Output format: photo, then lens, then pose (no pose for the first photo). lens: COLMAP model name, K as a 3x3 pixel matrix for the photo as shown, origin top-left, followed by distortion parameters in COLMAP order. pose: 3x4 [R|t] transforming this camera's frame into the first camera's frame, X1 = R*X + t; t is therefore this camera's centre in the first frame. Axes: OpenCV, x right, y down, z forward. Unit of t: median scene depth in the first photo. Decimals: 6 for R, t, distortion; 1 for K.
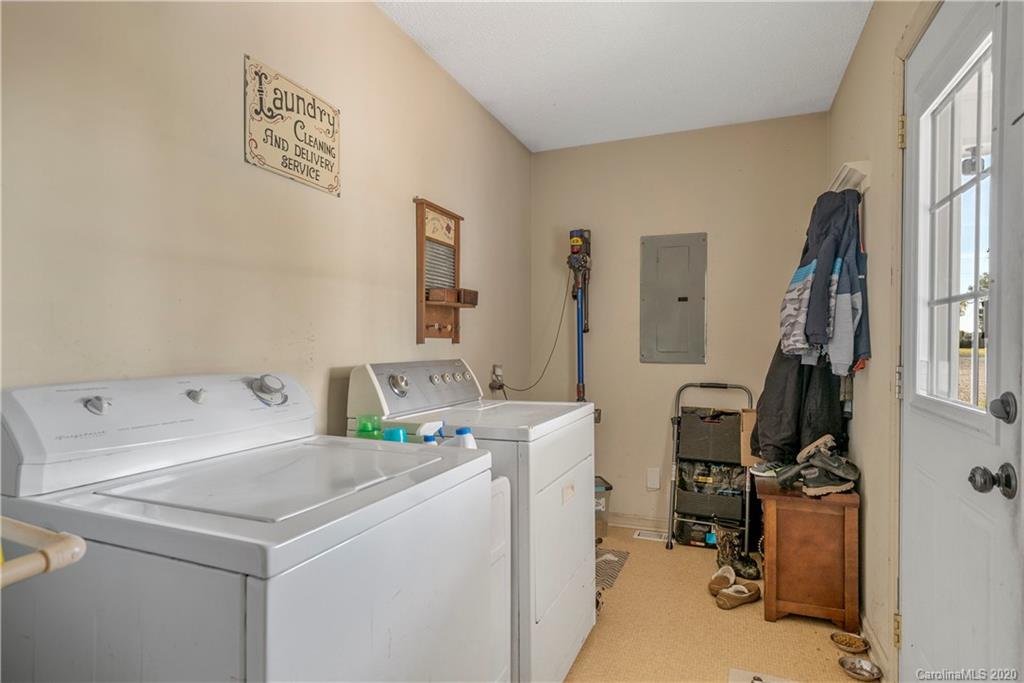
lens RADIAL K [[560.0, 0, 512.3], [0, 560.0, 342.2], [0, 0, 1]] dist [0.000276, 0.000021]
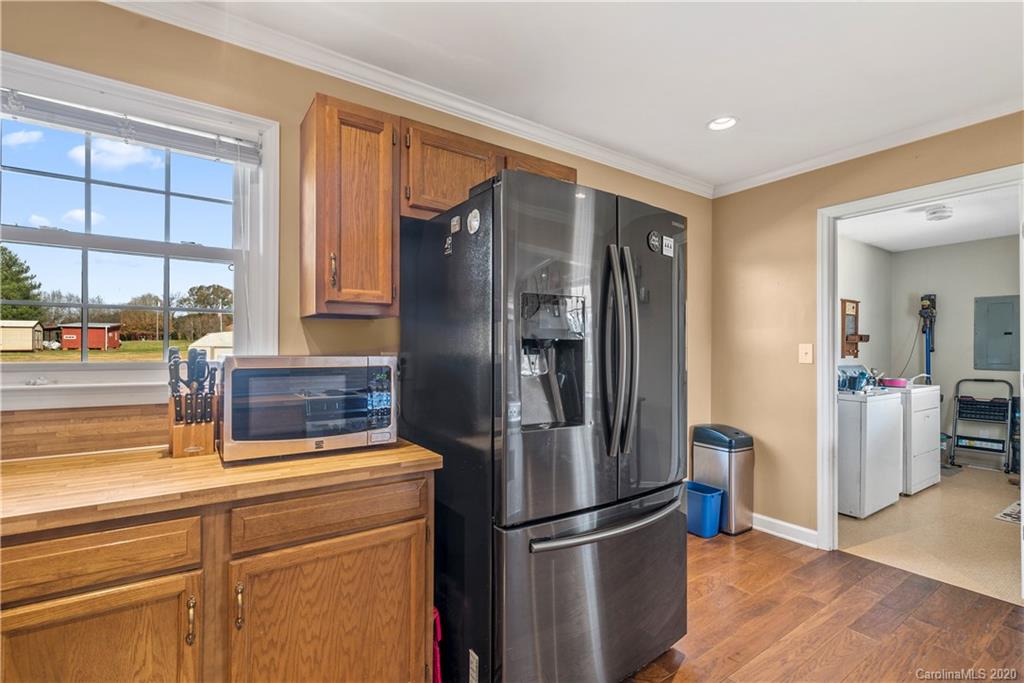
lens RADIAL K [[462.4, 0, 504.8], [0, 462.4, 347.0], [0, 0, 1]] dist [-0.007834, -0.000570]
pose [[0.821130, -0.001571, -0.570739, -0.159715], [-0.005283, 0.999932, -0.010353, -0.012448], [0.570716, 0.011516, 0.821066, -1.020643]]
